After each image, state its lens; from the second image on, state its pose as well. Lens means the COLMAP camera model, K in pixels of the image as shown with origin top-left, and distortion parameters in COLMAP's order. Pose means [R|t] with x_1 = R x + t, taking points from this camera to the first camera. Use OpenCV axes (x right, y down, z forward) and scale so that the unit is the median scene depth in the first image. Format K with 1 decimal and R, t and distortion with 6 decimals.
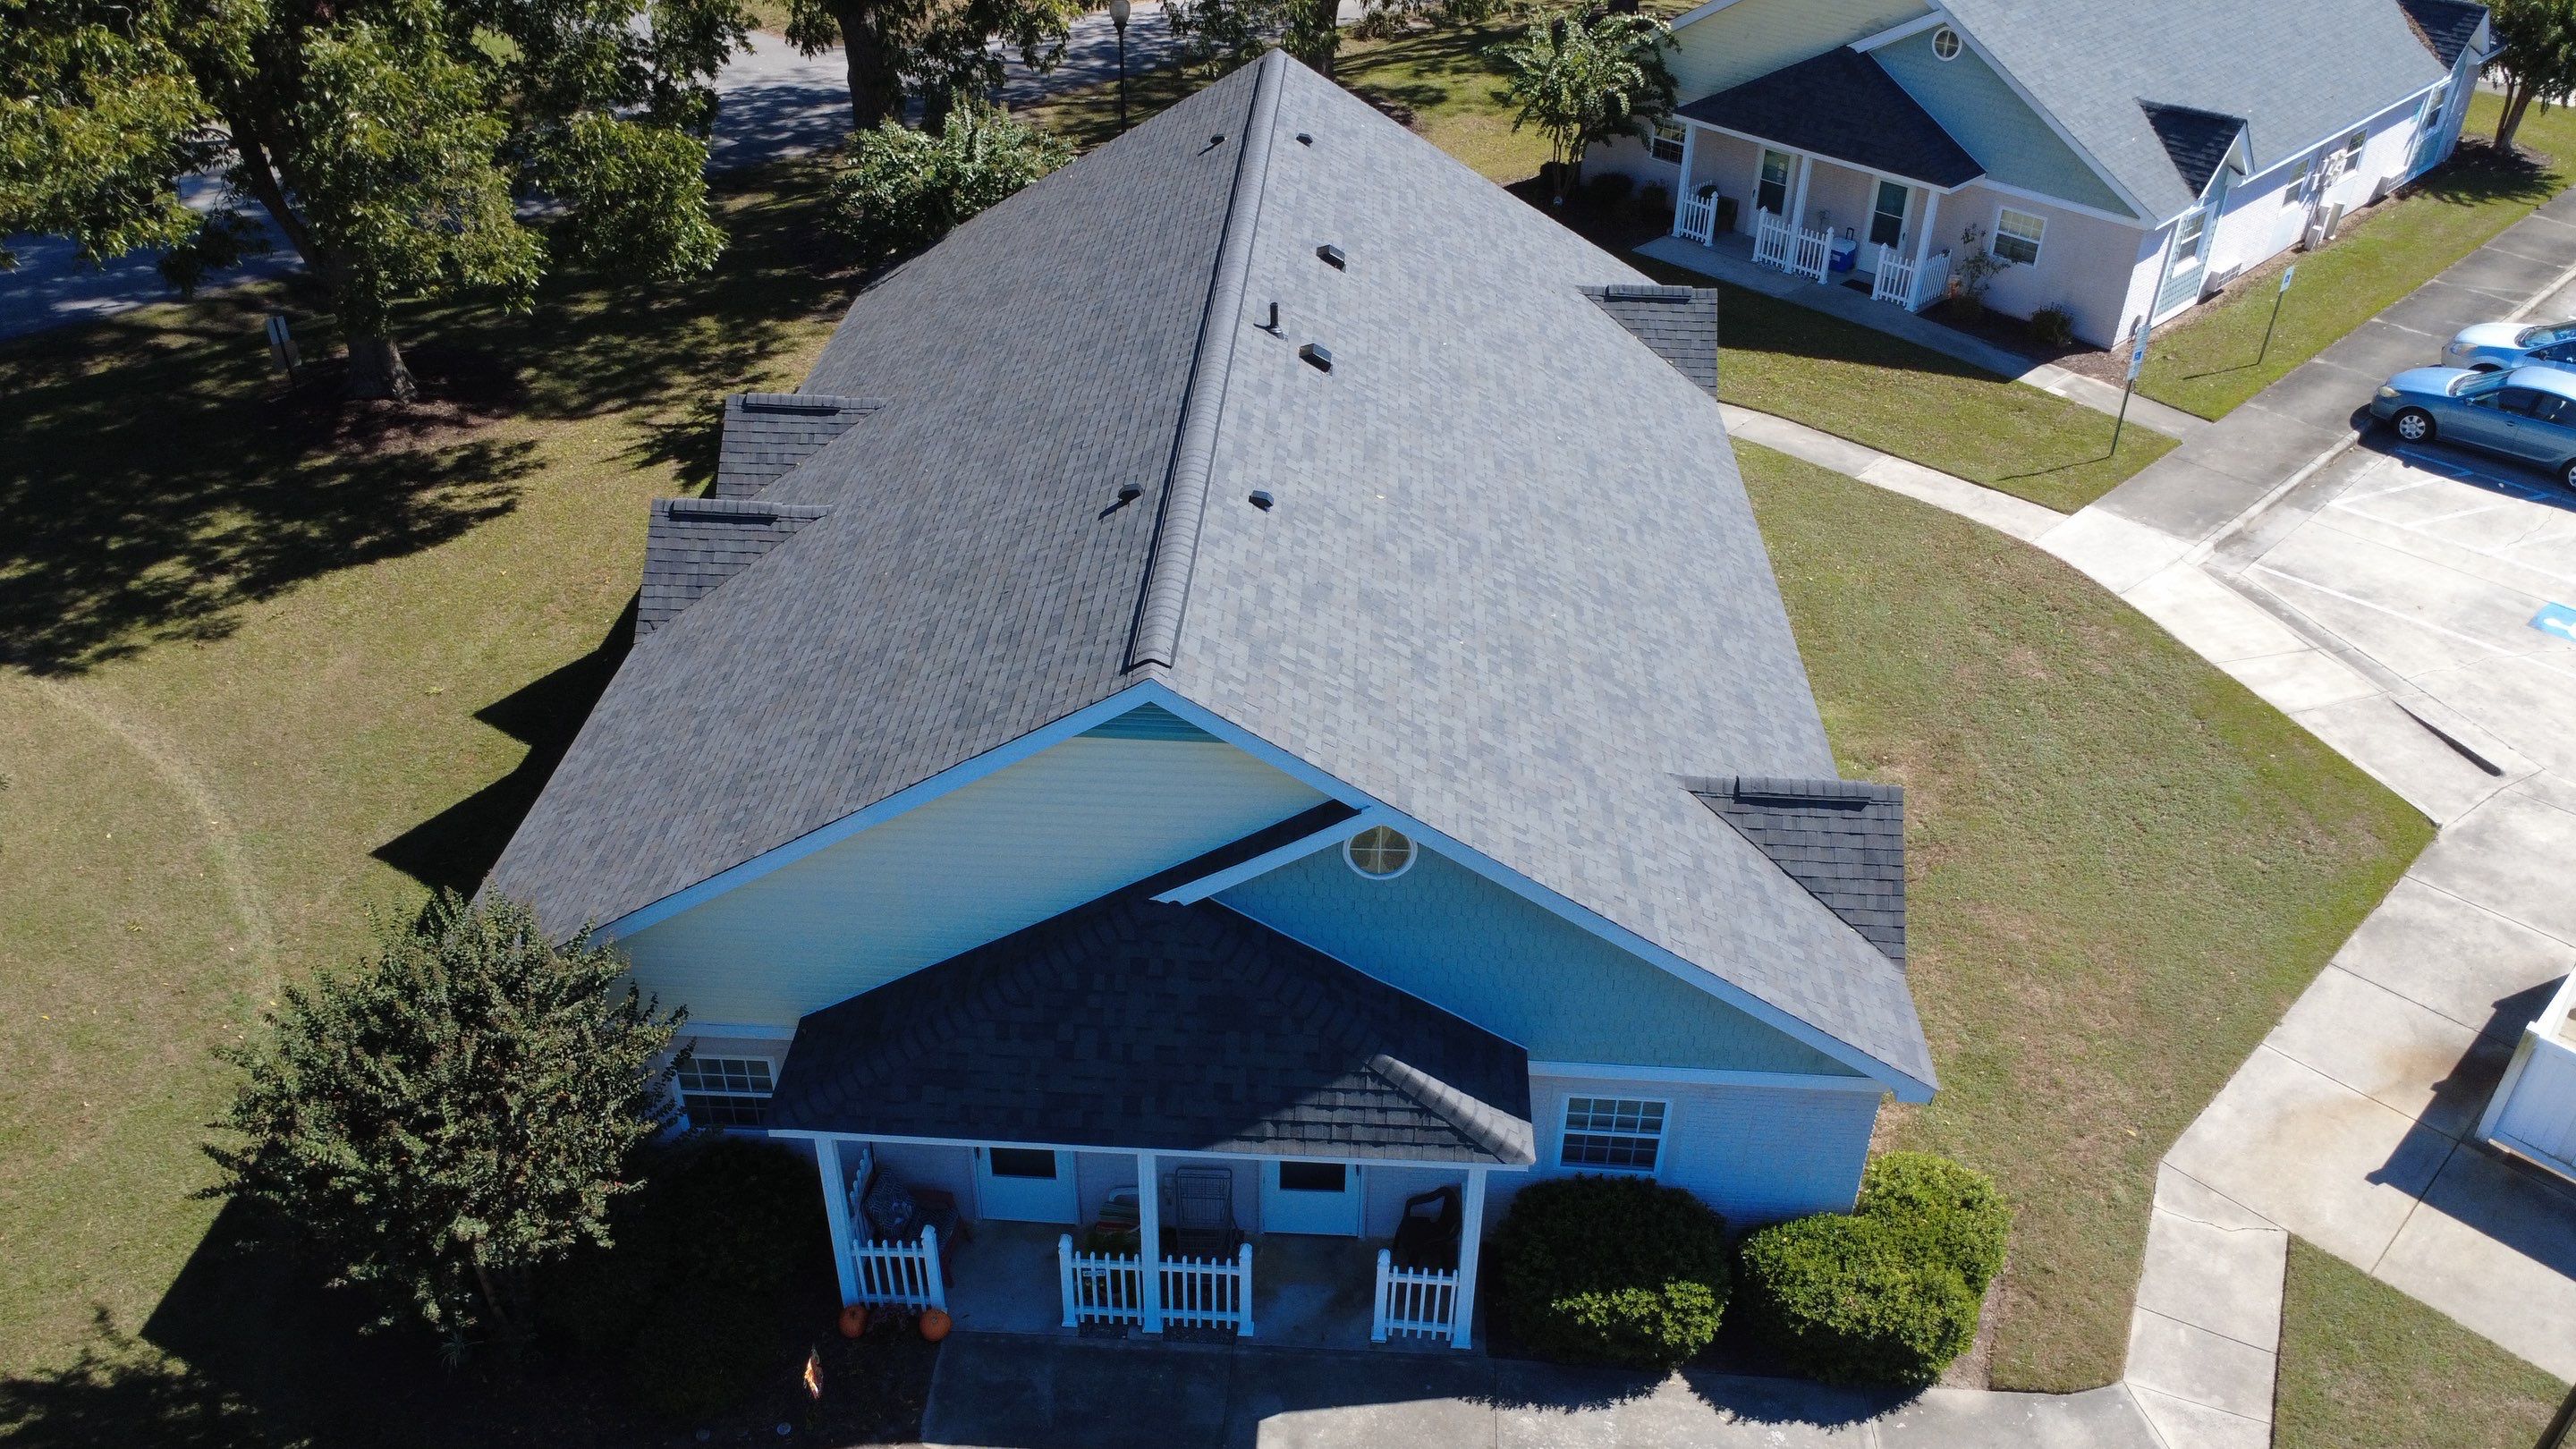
lens RADIAL K [[1926.0, 0, 1288.0], [0, 1926.0, 724.5], [0, 0, 1]] dist [0.004664, 0.003682]
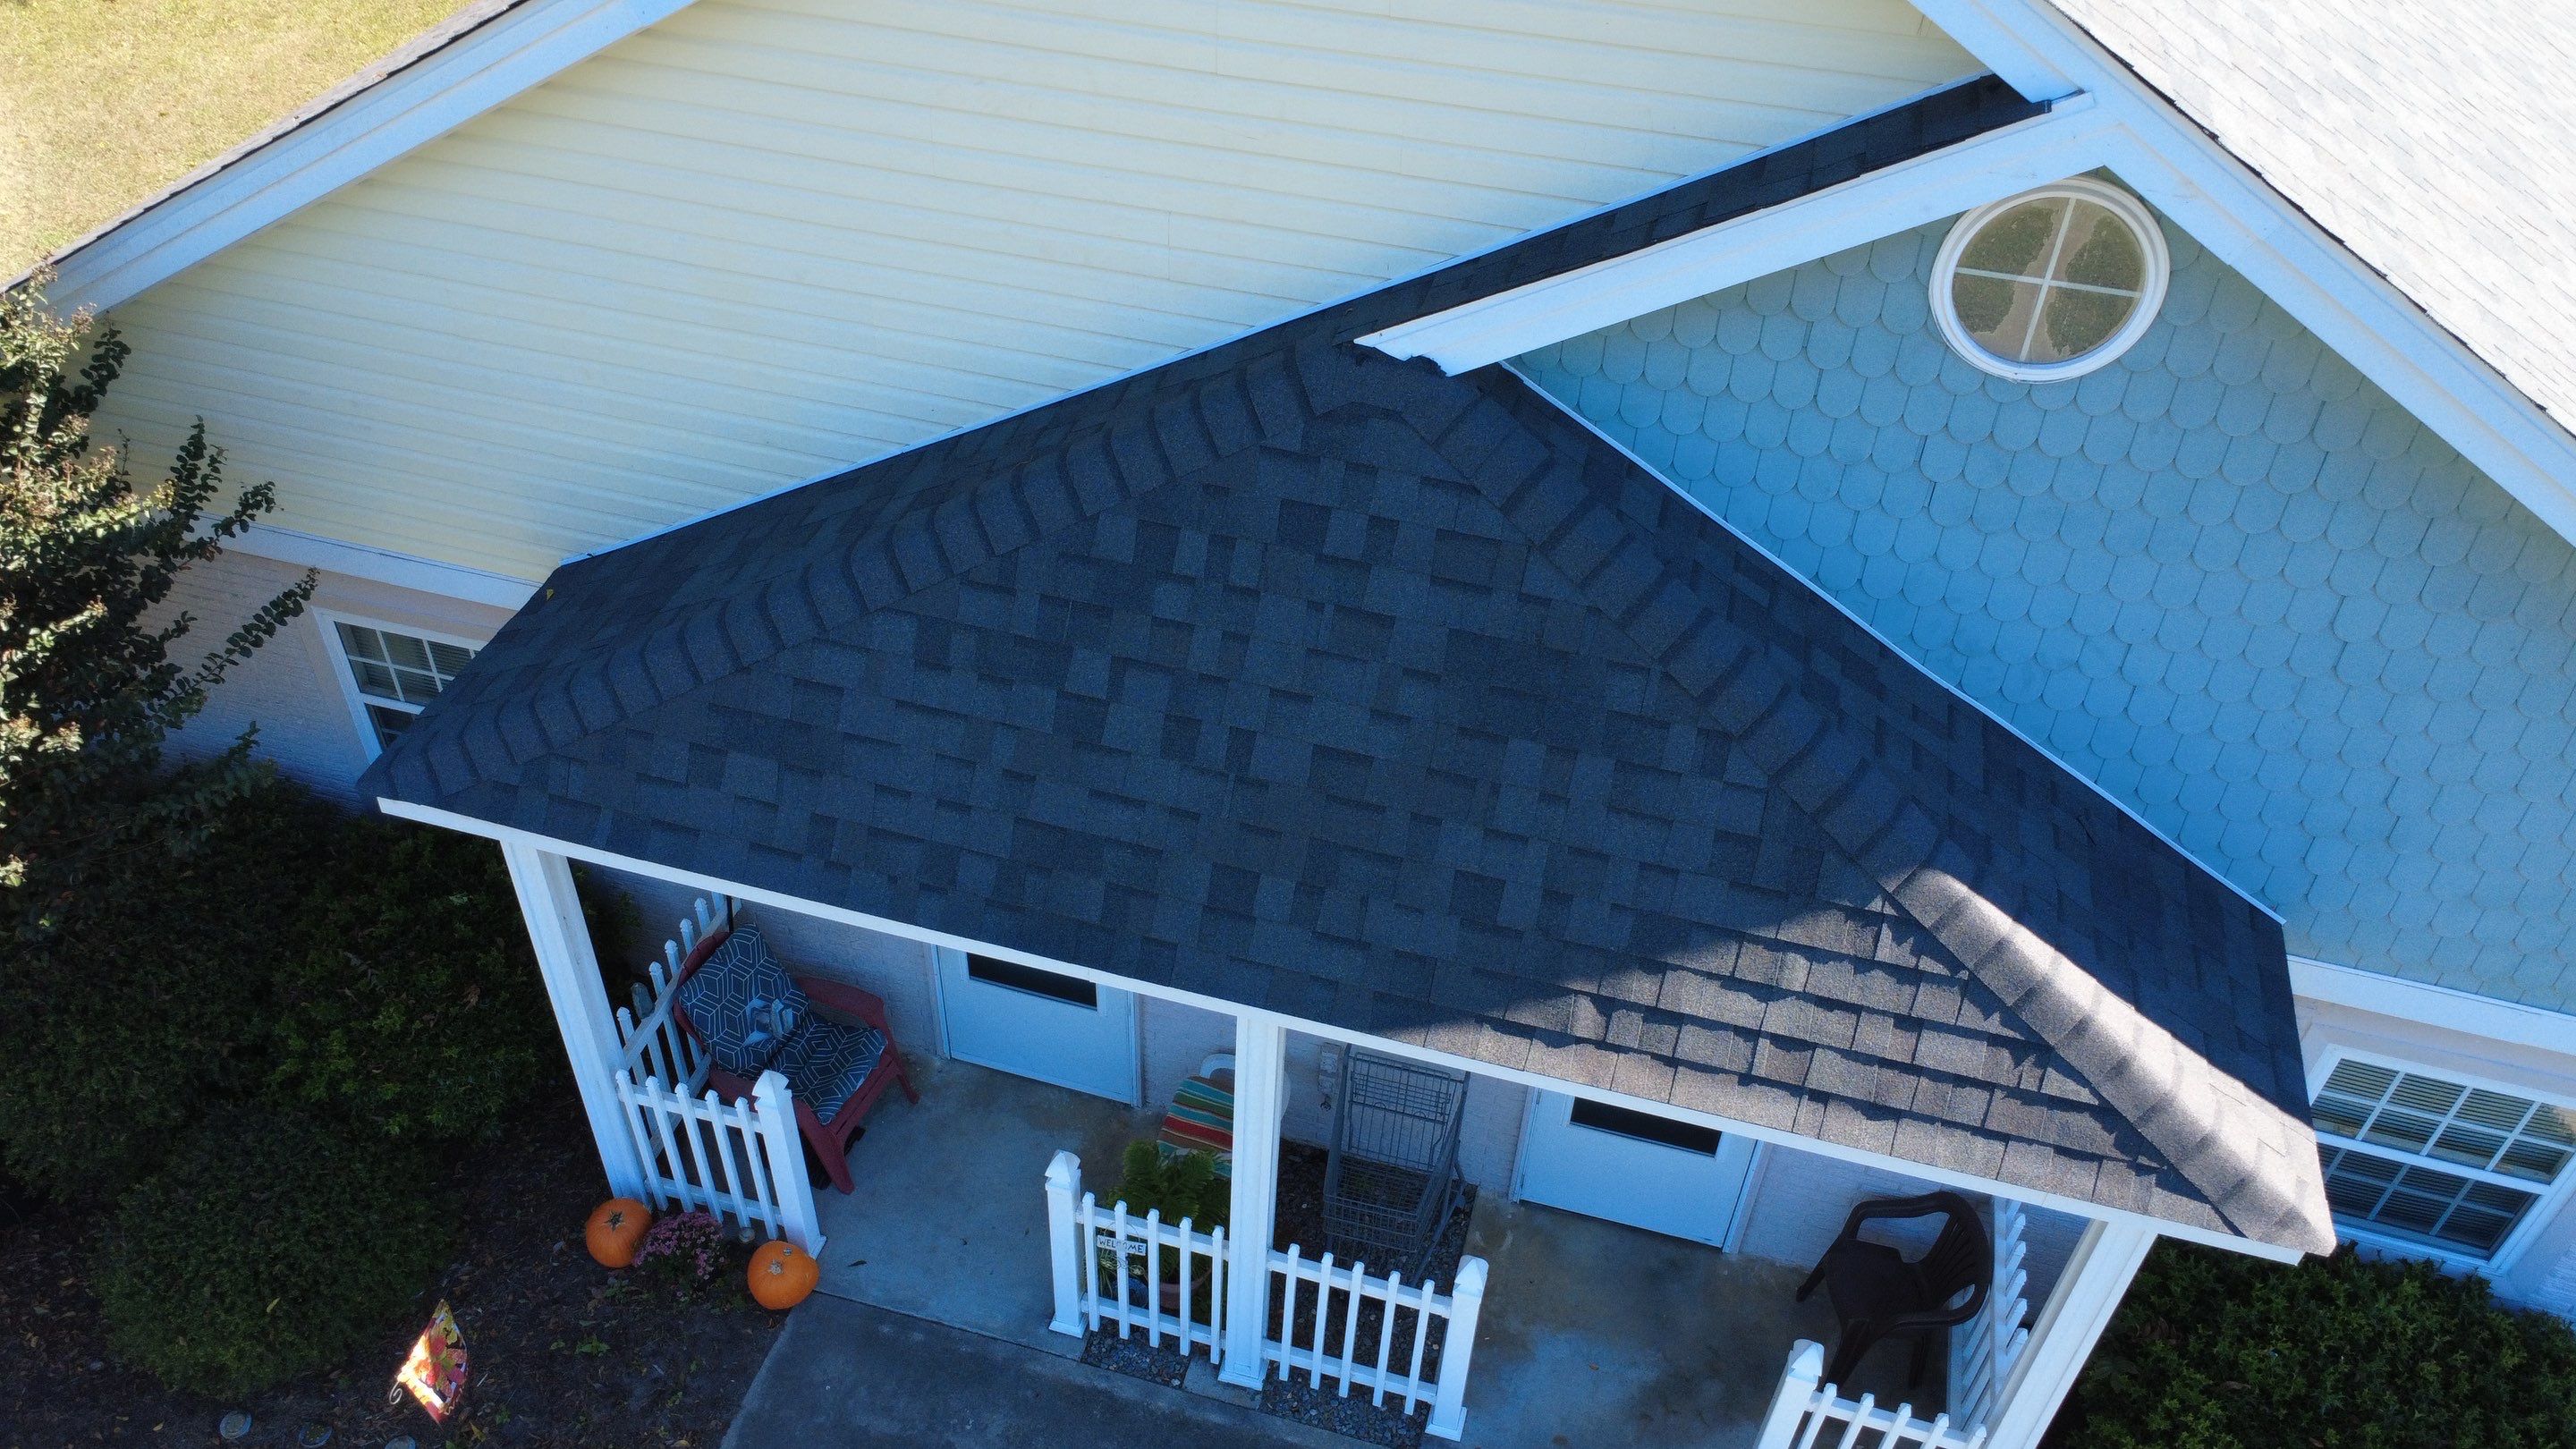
lens RADIAL K [[1871.5, 0, 1288.0], [0, 1871.5, 724.5], [0, 0, 1]] dist [0.014106, 0.005091]
pose [[0.975931, 0.159604, -0.148608, -0.019973], [-0.141380, 0.981893, 0.126085, 0.113568], [0.166041, -0.102040, 0.980825, 0.620745]]
